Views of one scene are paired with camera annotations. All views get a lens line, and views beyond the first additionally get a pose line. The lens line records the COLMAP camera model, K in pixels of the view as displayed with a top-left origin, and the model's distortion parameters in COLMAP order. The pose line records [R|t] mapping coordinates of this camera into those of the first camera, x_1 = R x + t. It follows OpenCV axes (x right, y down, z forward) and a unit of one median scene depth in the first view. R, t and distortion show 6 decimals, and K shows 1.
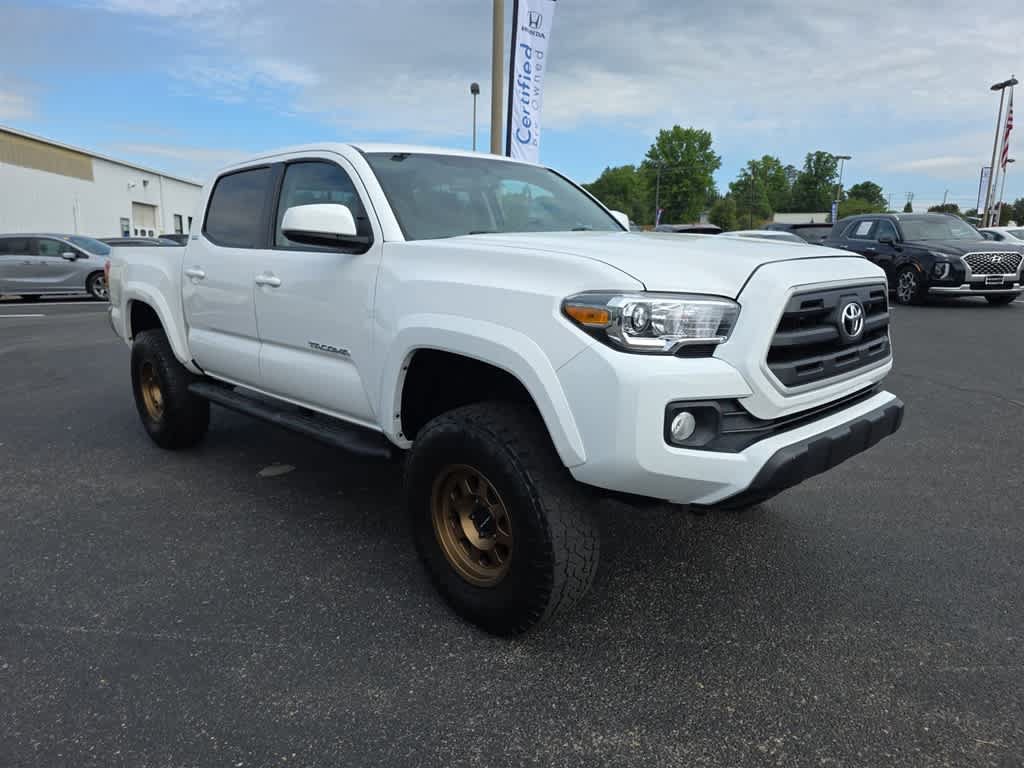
lens RADIAL K [[691.6, 0, 503.4], [0, 691.6, 398.6], [0, 0, 1]] dist [0.027817, -0.002960]
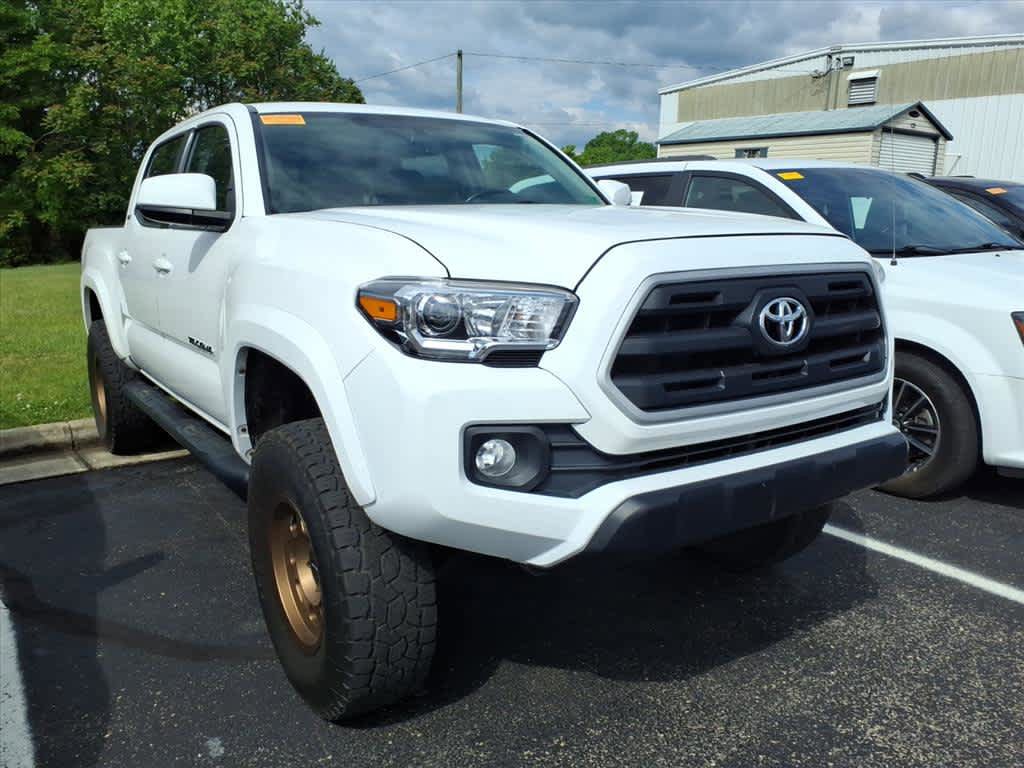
lens RADIAL K [[816.8, 0, 505.5], [0, 816.8, 383.8], [0, 0, 1]] dist [0.027185, -0.032279]
pose [[0.984408, 0.029978, -0.173330, 0.371991], [-0.035339, 0.998985, -0.027924, -0.014995], [0.172317, 0.033614, 0.984468, 0.121461]]
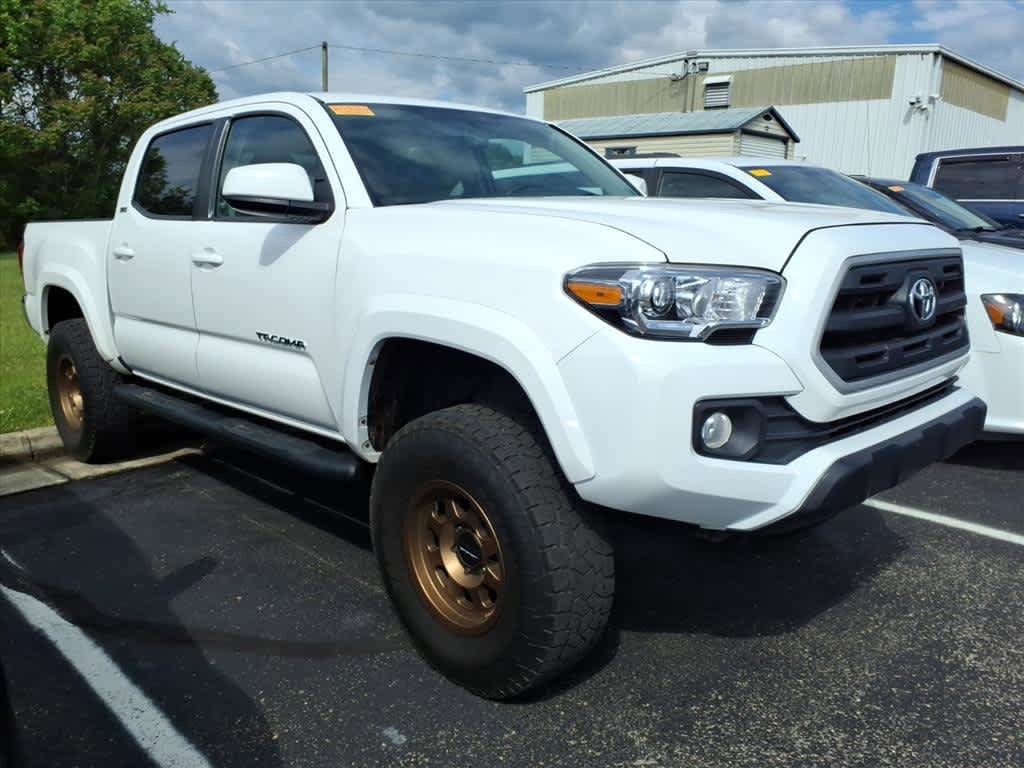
lens RADIAL K [[819.4, 0, 500.6], [0, 819.4, 385.4], [0, 0, 1]] dist [0.032400, -0.048868]
pose [[0.999992, -0.003751, 0.001170, 0.008329], [0.003780, 0.999672, -0.025314, 0.008928], [-0.001075, 0.025319, 0.999679, 0.044983]]
